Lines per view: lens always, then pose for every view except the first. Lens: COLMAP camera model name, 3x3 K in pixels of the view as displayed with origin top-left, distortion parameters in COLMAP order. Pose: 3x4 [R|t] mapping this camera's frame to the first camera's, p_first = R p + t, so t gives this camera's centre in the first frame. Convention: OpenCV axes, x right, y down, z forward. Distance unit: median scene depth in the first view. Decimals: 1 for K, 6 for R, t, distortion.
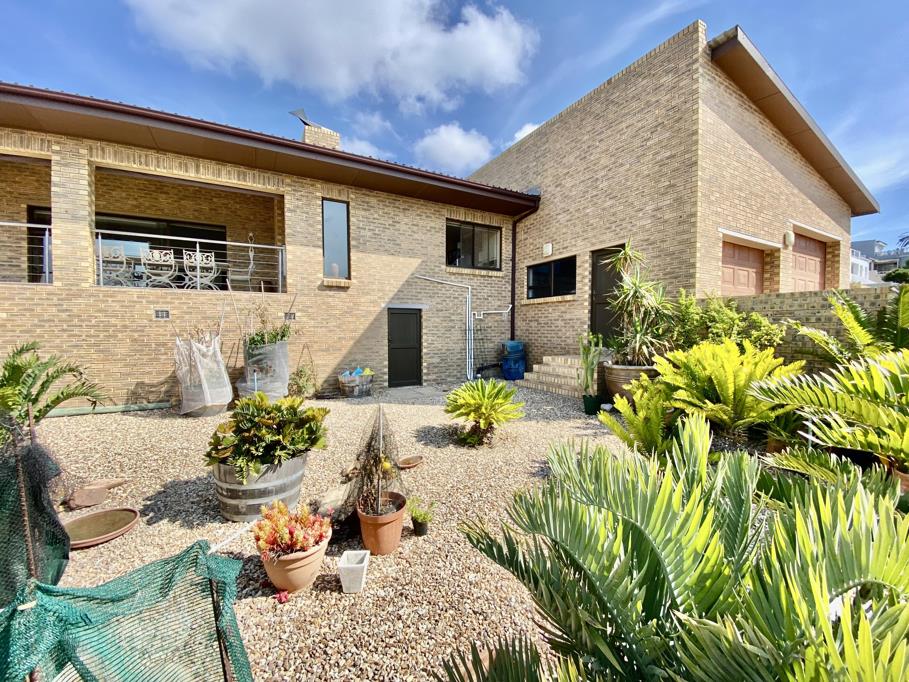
lens RADIAL K [[367.1, 0, 451.3], [0, 367.1, 344.2], [0, 0, 1]] dist [0.001275, -0.012604]
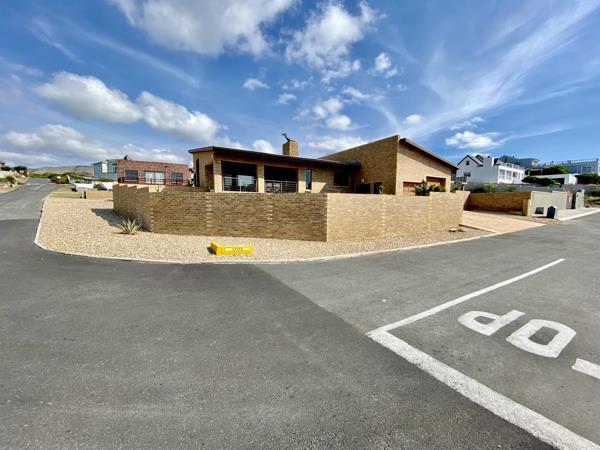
lens RADIAL K [[242.3, 0, 297.9], [0, 242.3, 227.1], [0, 0, 1]] dist [0.001275, -0.012604]
pose [[0.999389, -0.006918, 0.034271, -0.550618], [0.005846, 0.999494, 0.031271, 0.141323], [-0.034470, -0.031052, 0.998923, -1.645877]]
